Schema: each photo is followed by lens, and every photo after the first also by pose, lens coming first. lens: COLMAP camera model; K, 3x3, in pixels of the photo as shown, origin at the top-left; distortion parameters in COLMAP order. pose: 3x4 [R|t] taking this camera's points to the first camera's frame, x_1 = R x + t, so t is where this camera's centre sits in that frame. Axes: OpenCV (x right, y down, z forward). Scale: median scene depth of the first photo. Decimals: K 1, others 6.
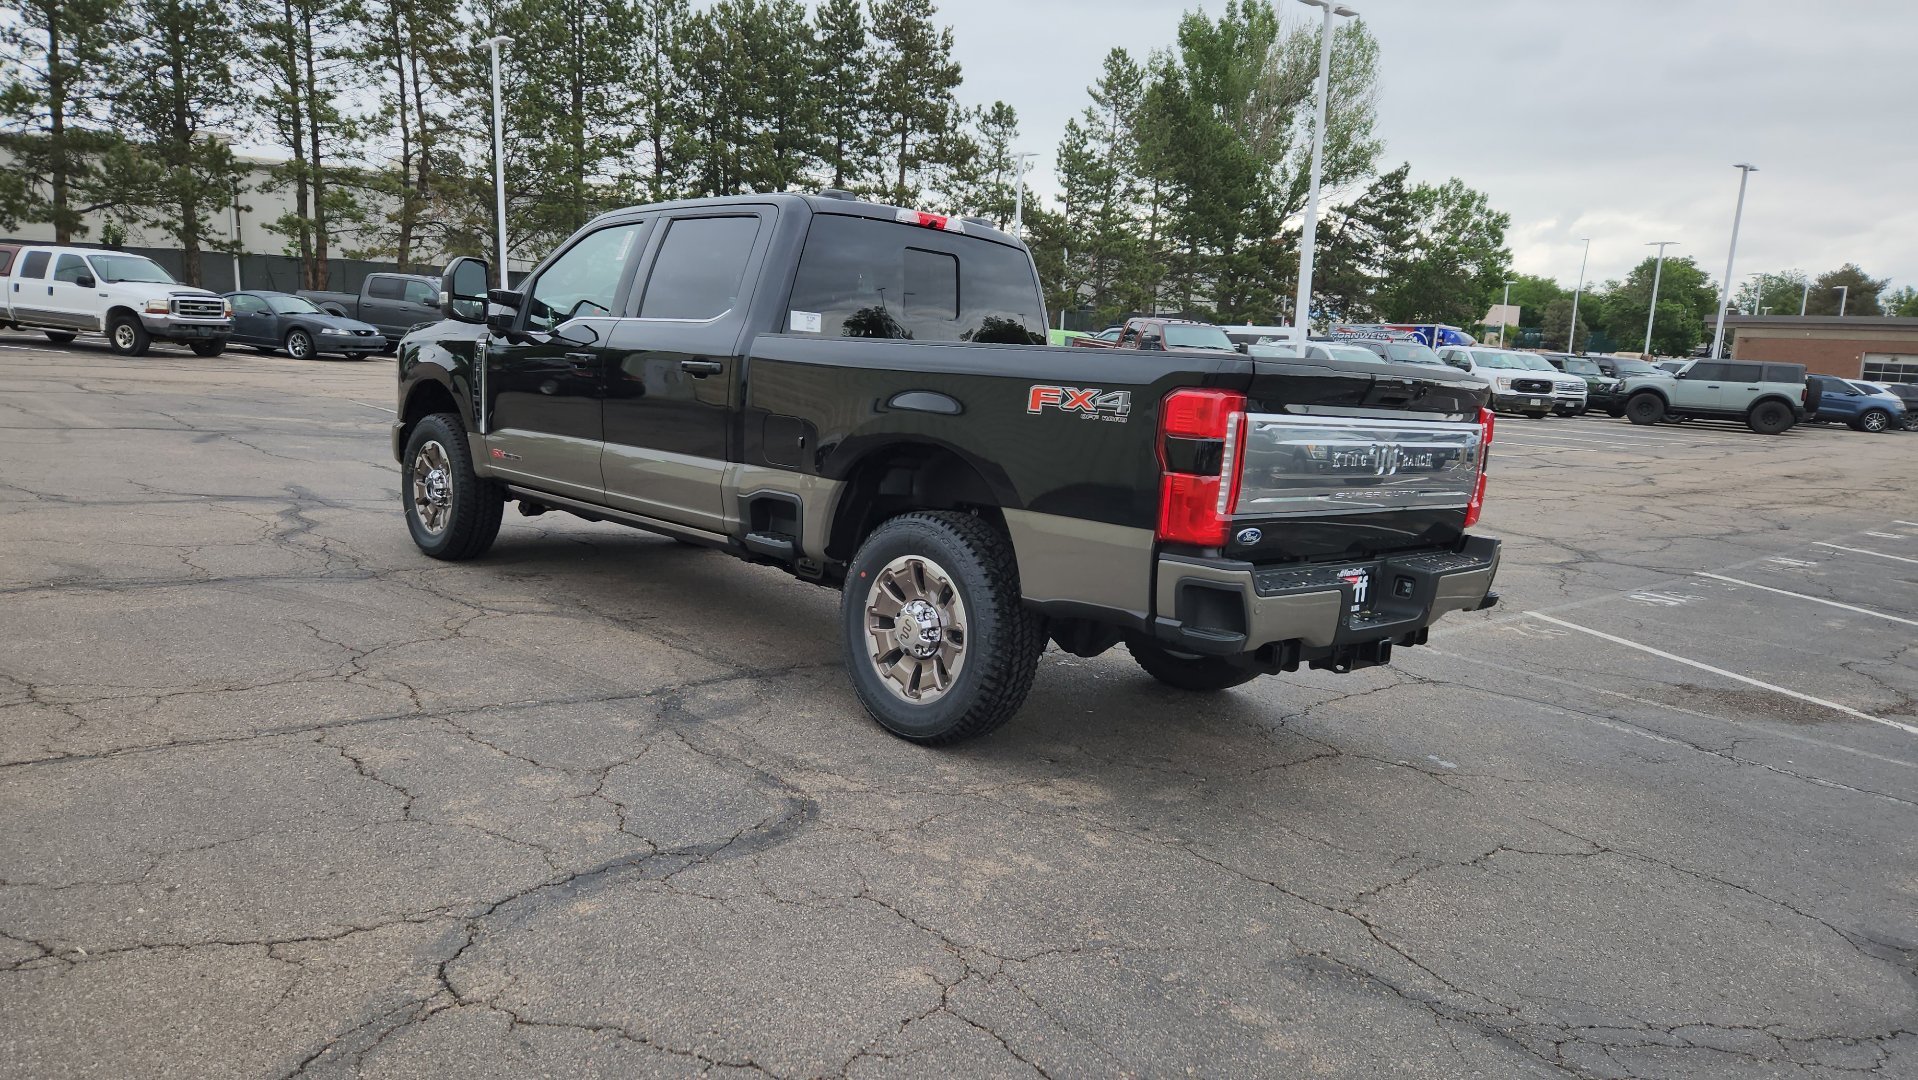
lens RADIAL K [[1280.7, 0, 935.4], [0, 1280.7, 561.4], [0, 0, 1]] dist [0.072886, -0.059429]
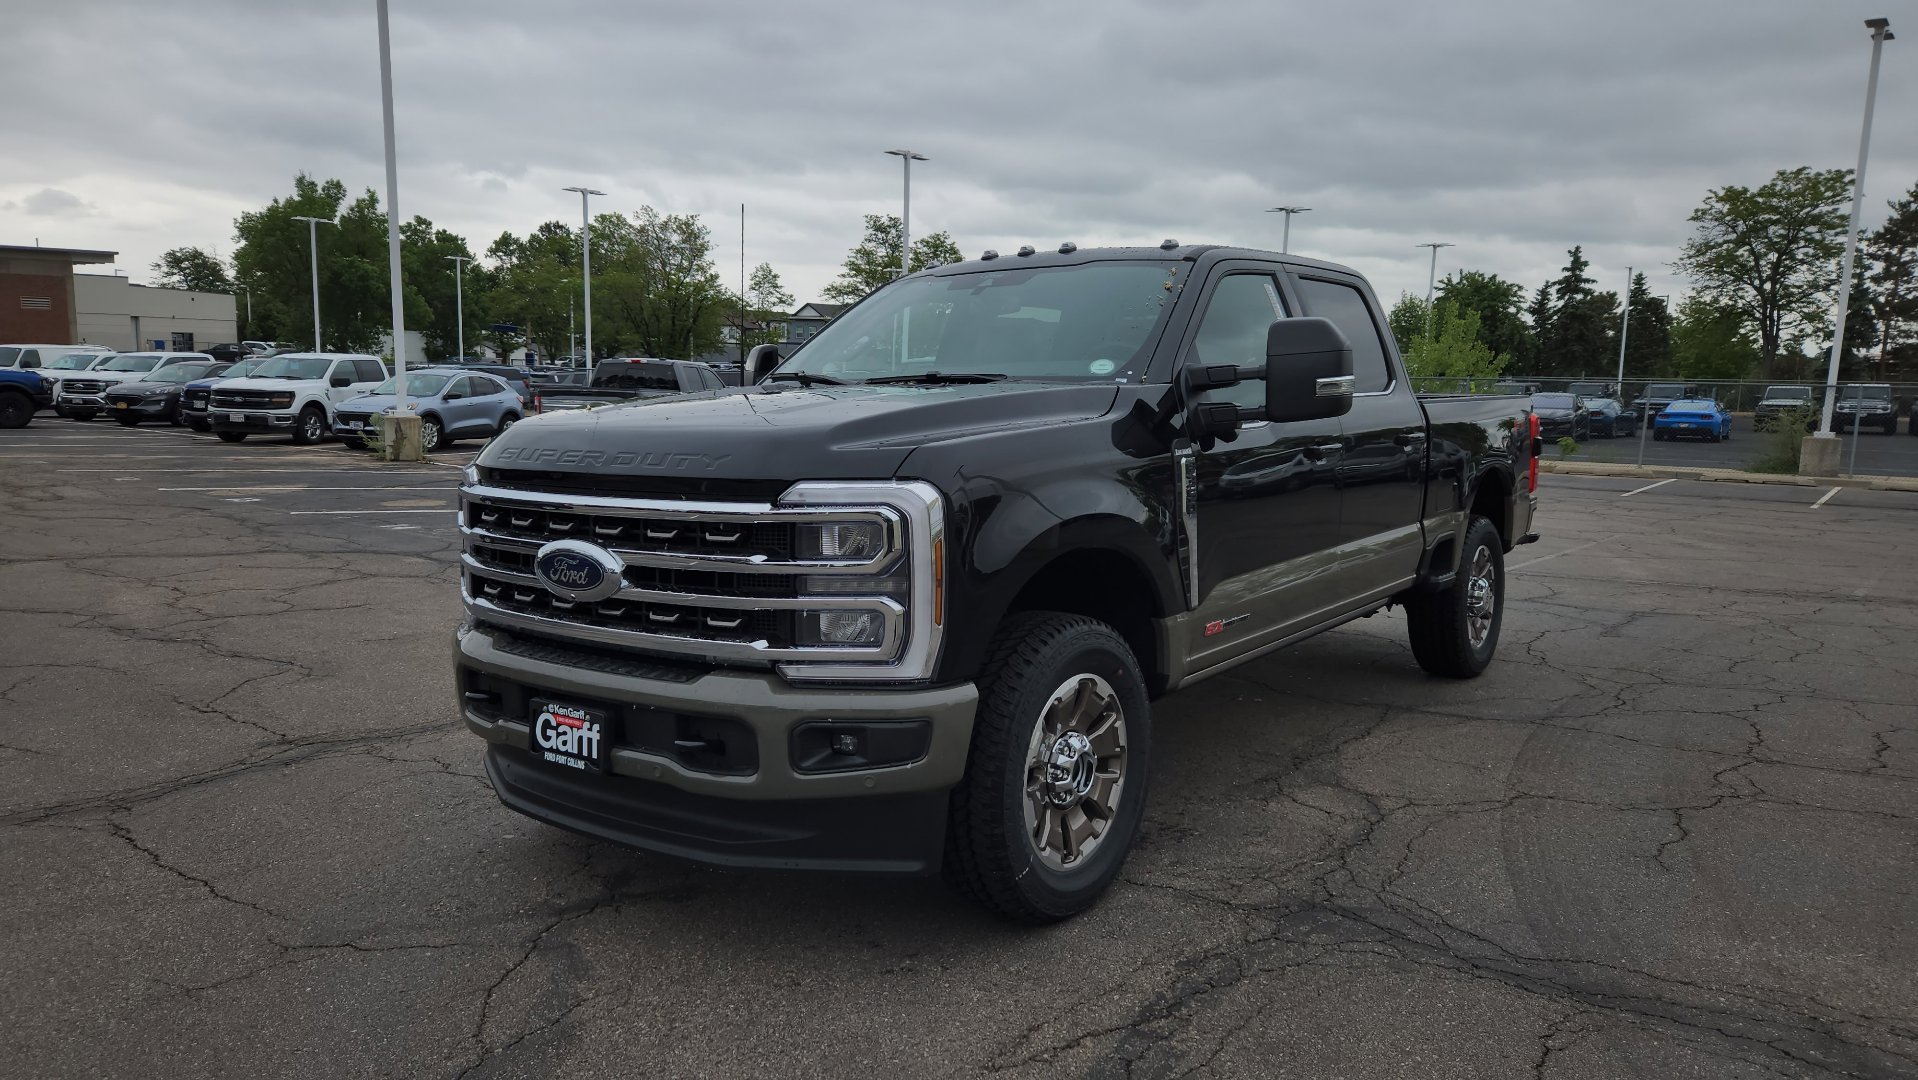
lens RADIAL K [[1283.2, 0, 929.8], [0, 1283.2, 528.0], [0, 0, 1]] dist [0.075989, -0.062243]
pose [[-0.141542, -0.173676, 0.974578, -0.118872], [0.145219, 0.970196, 0.193985, -0.035080], [-0.979223, 0.168984, -0.112102, 0.156252]]
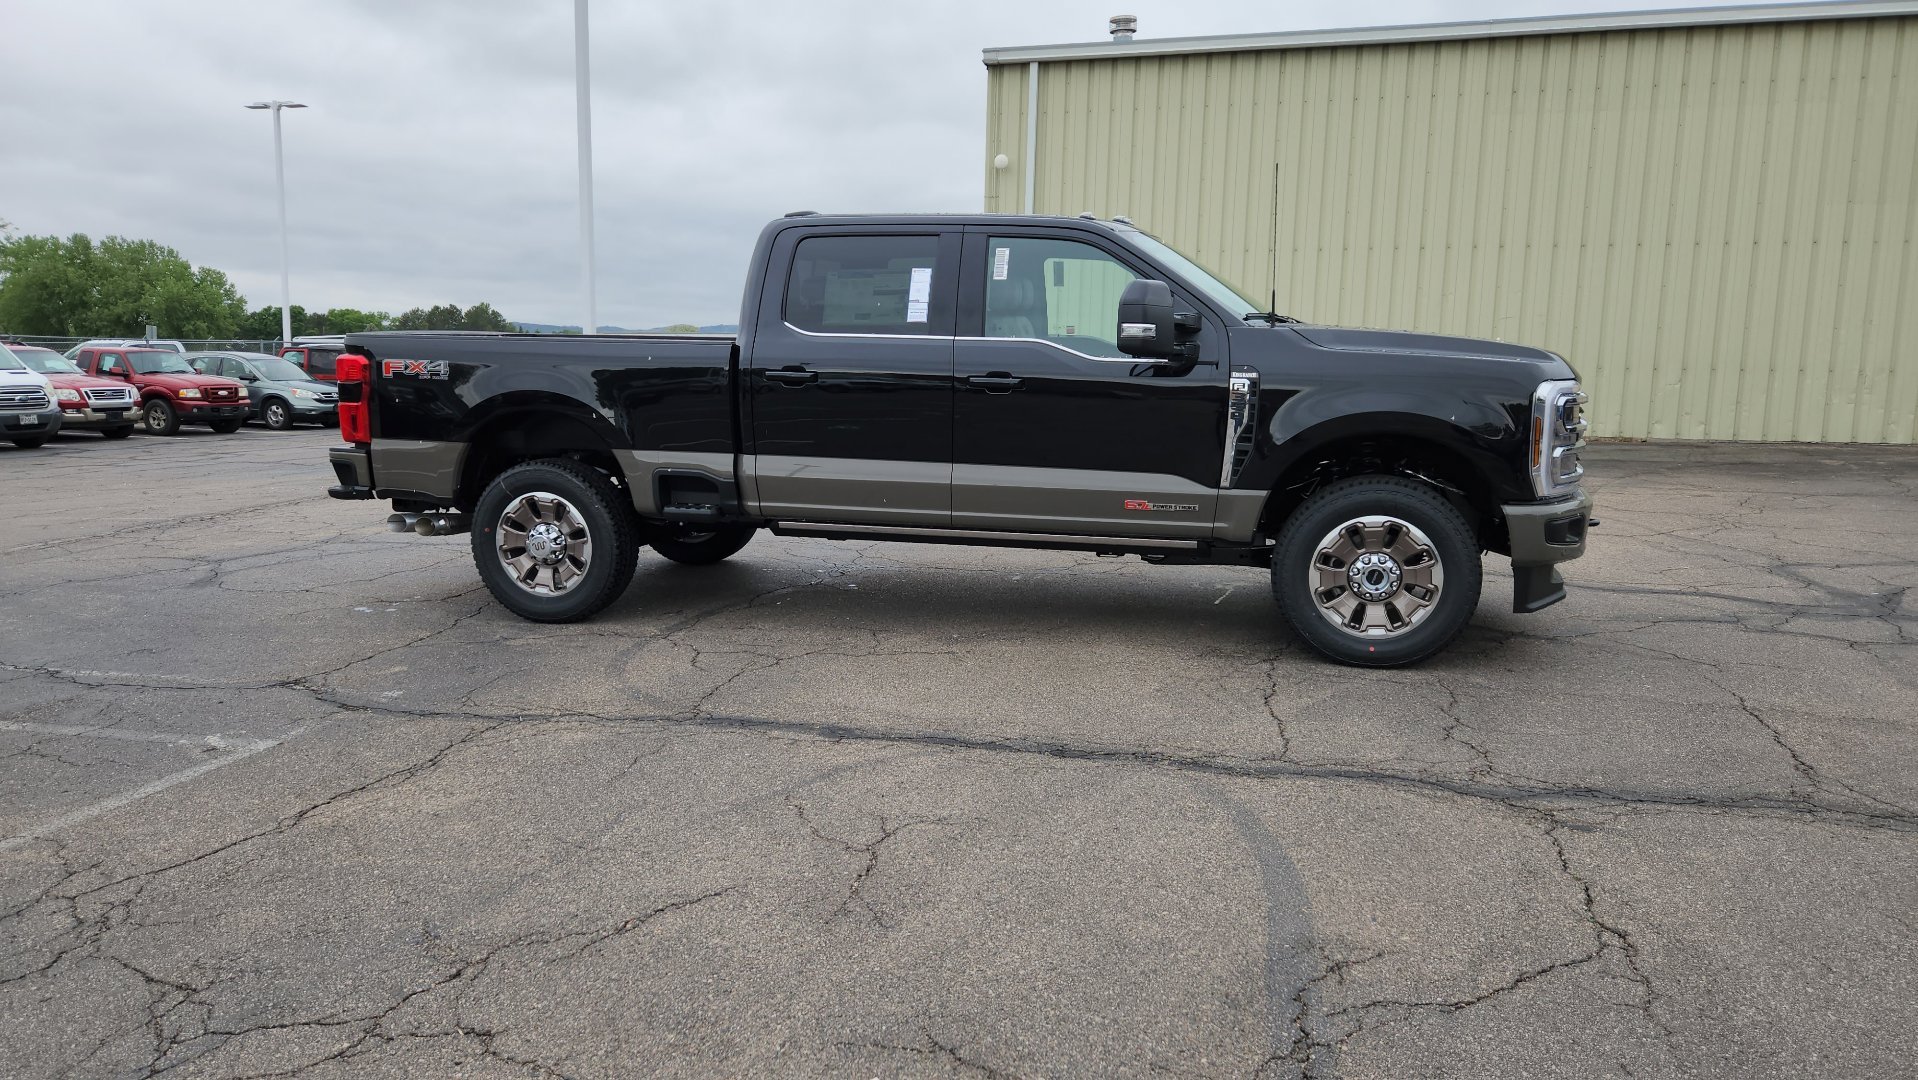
lens RADIAL K [[1282.2, 0, 937.7], [0, 1282.2, 544.4], [0, 0, 1]] dist [0.074670, -0.056143]
pose [[-0.850567, 0.011424, -0.525743, 0.058533], [-0.143536, 0.956757, 0.253007, -0.034550], [0.505899, 0.290662, -0.812147, 0.237072]]
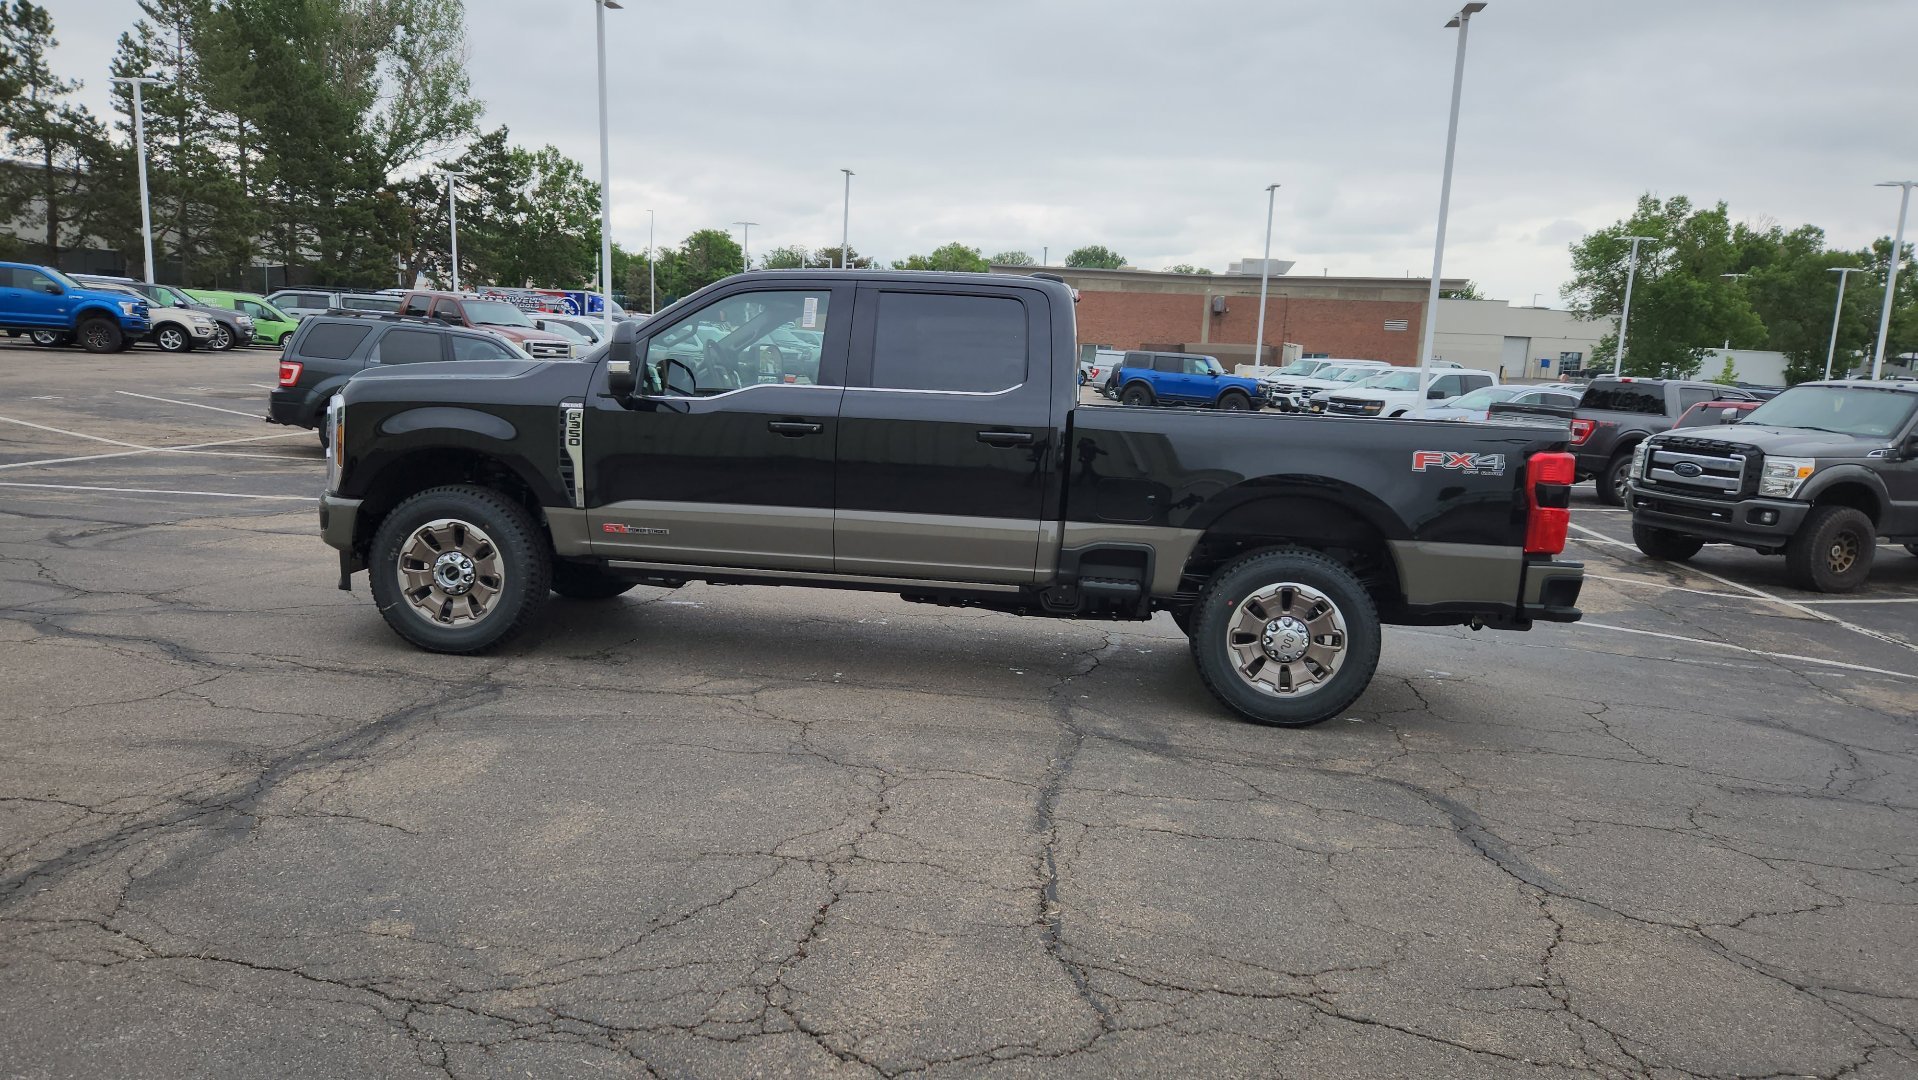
lens RADIAL K [[1283.2, 0, 935.5], [0, 1283.2, 538.2], [0, 0, 1]] dist [0.075989, -0.062243]
pose [[0.767746, -0.109023, 0.631411, -0.097262], [0.098257, 0.993795, 0.052122, -0.013371], [-0.633175, 0.022024, 0.773695, 0.019595]]
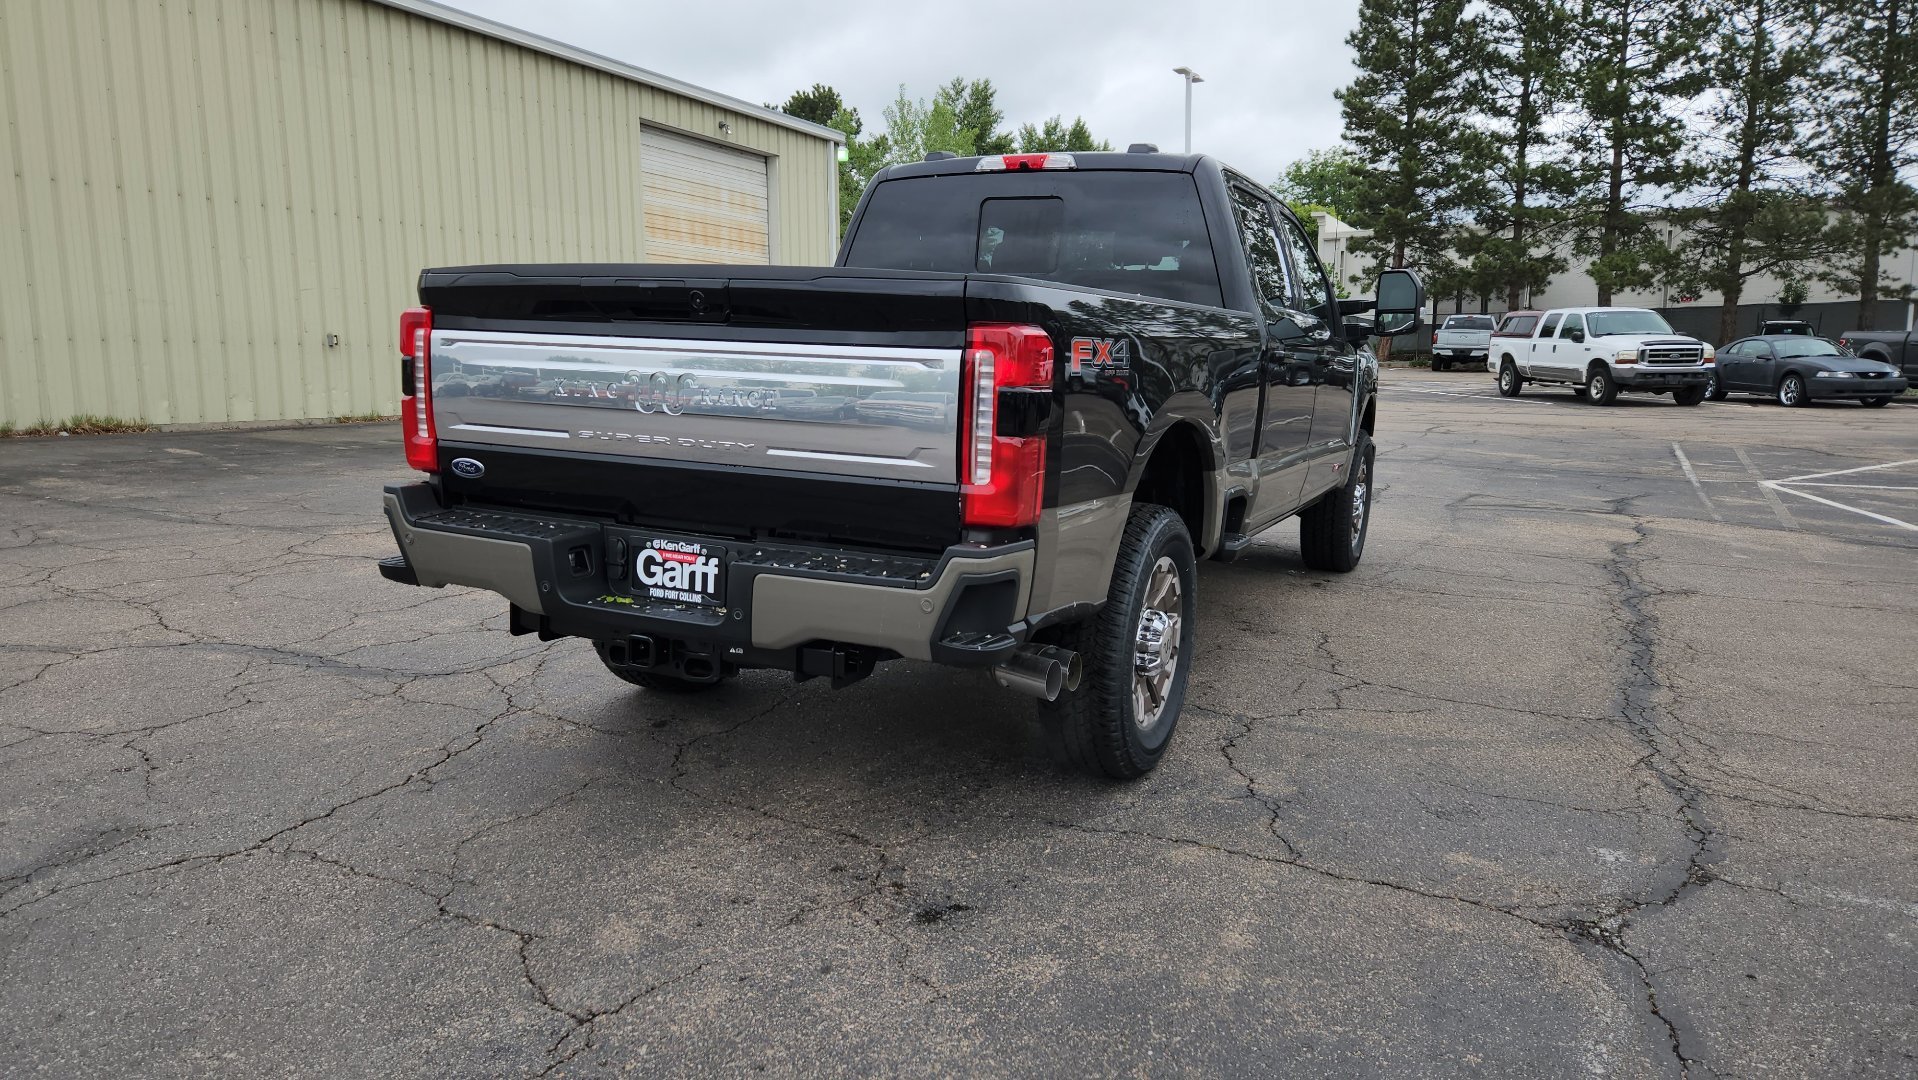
lens RADIAL K [[1278.4, 0, 926.1], [0, 1278.4, 554.6], [0, 0, 1]] dist [0.070363, -0.054292]
pose [[0.332345, 0.093251, -0.938537, 0.091368], [-0.147378, 0.988011, 0.045978, -0.003628], [0.931572, 0.123039, 0.342104, 0.075048]]
